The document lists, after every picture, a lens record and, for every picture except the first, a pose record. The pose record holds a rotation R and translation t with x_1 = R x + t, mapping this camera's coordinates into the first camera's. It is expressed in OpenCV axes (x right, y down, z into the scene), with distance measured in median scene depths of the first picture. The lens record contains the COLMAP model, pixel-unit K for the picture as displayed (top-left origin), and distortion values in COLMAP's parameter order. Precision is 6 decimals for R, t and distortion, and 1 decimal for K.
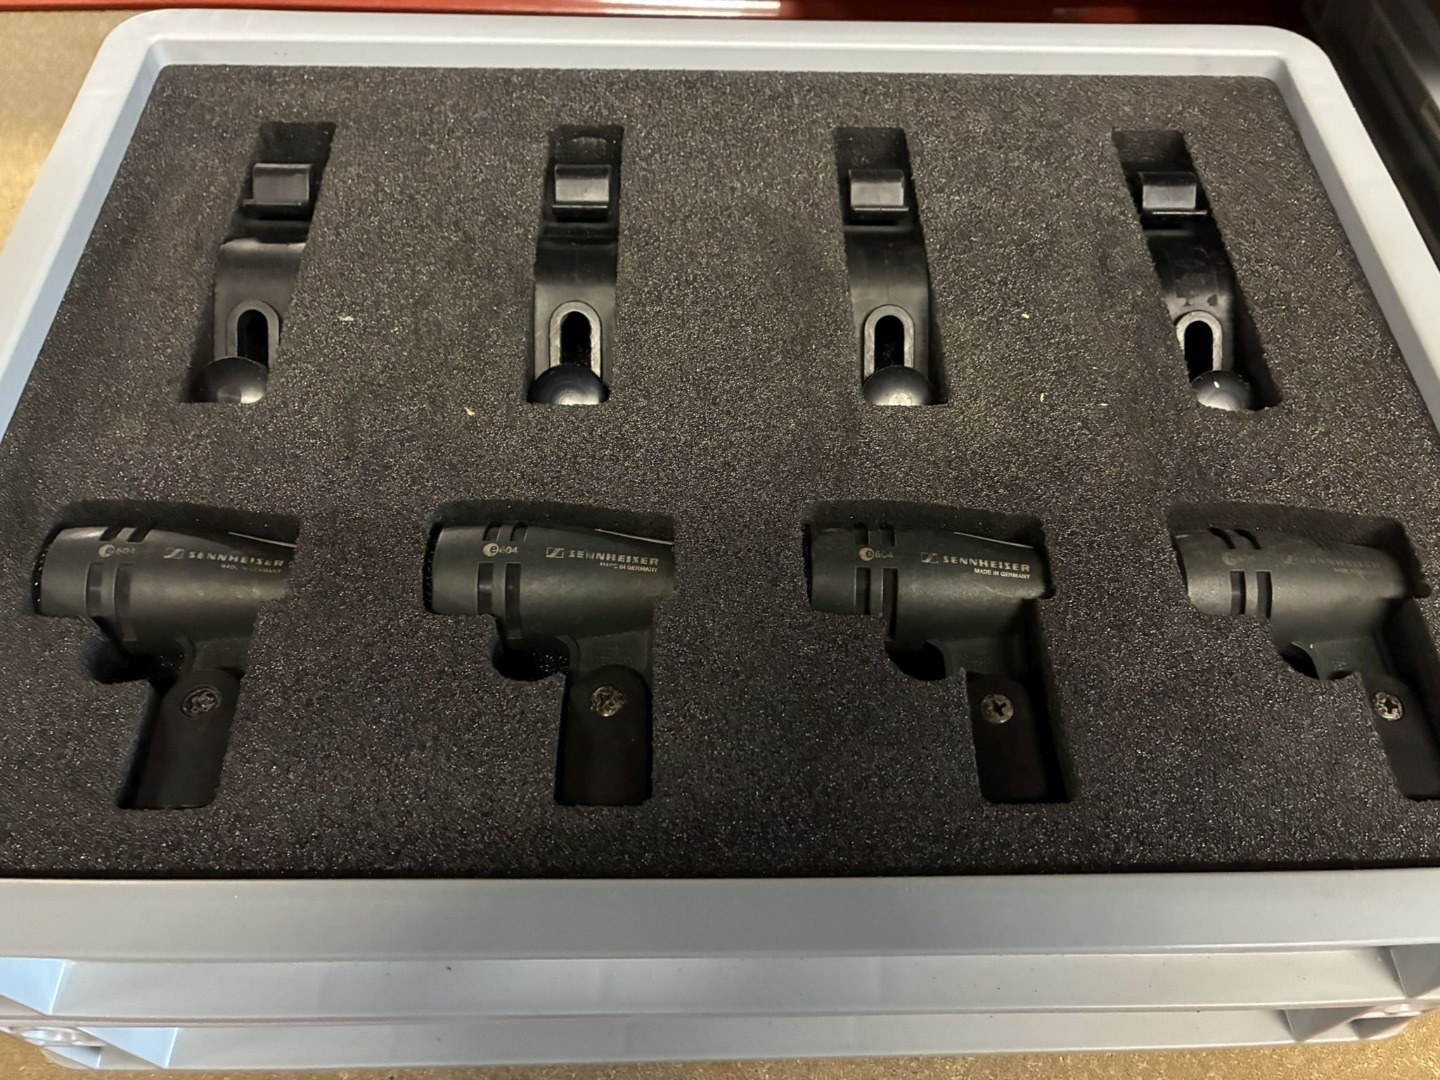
lens RADIAL K [[1094.3, 0, 717.1], [0, 1094.3, 533.4], [0, 0, 1]] dist [0.037735, -0.045624]
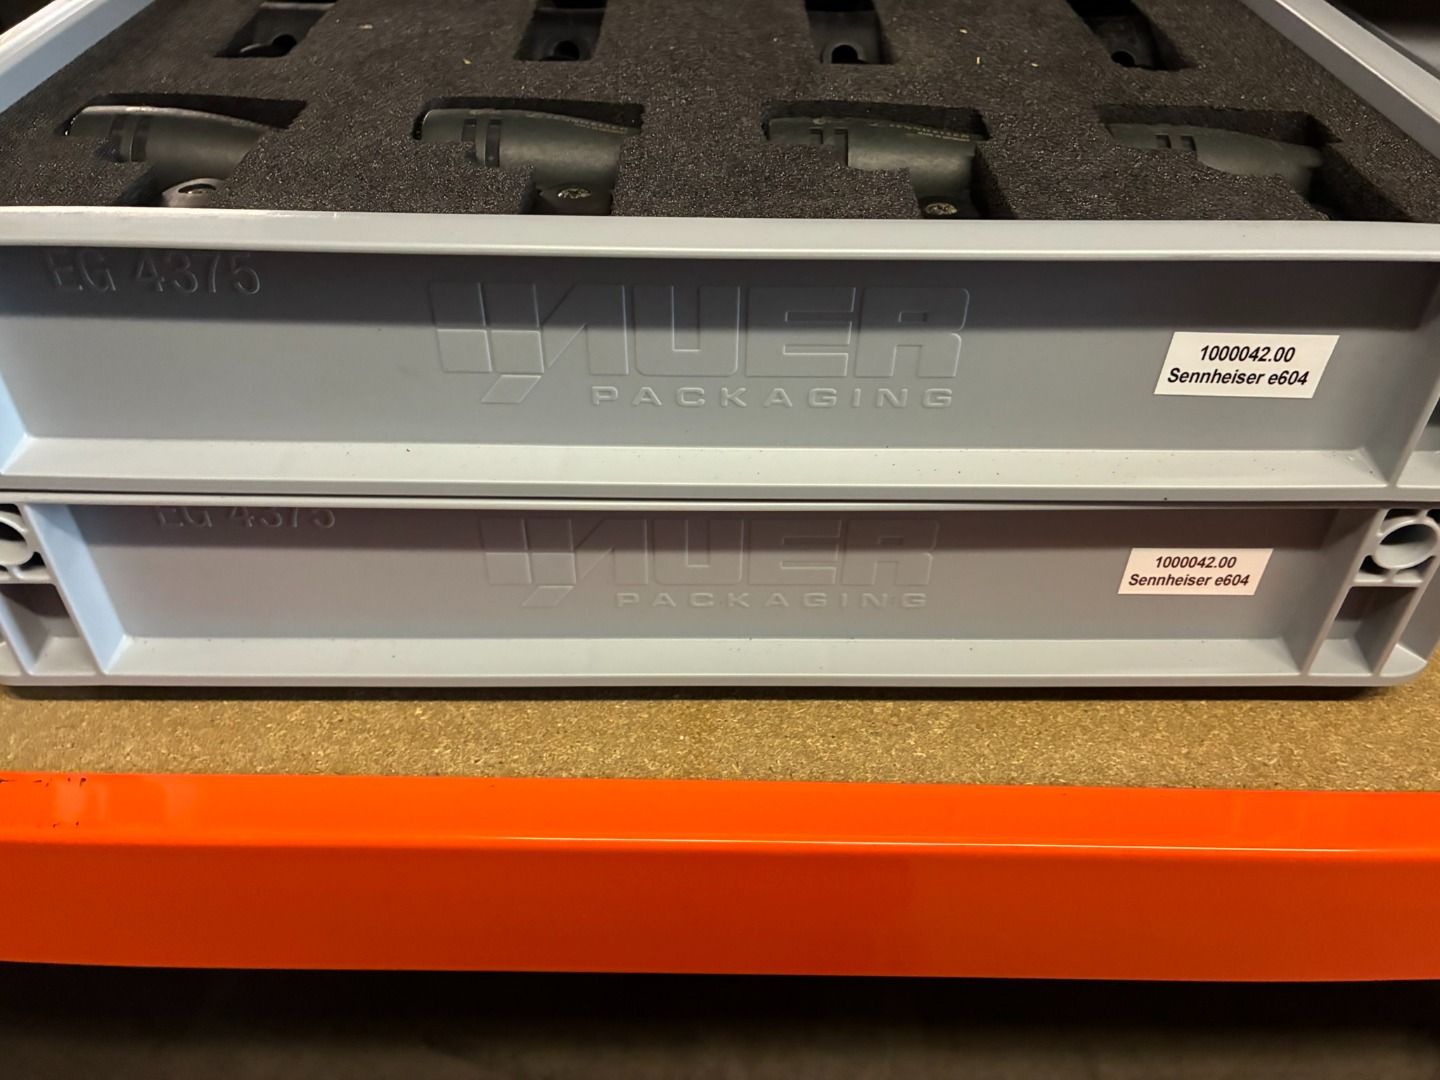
lens RADIAL K [[1094.3, 0, 717.1], [0, 1094.3, 533.4], [0, 0, 1]] dist [0.037735, -0.045624]
pose [[0.999806, -0.003086, -0.019445, 0.046601], [-0.002500, 0.959737, -0.280889, 0.606050], [0.019529, 0.280884, 0.959543, 0.051030]]
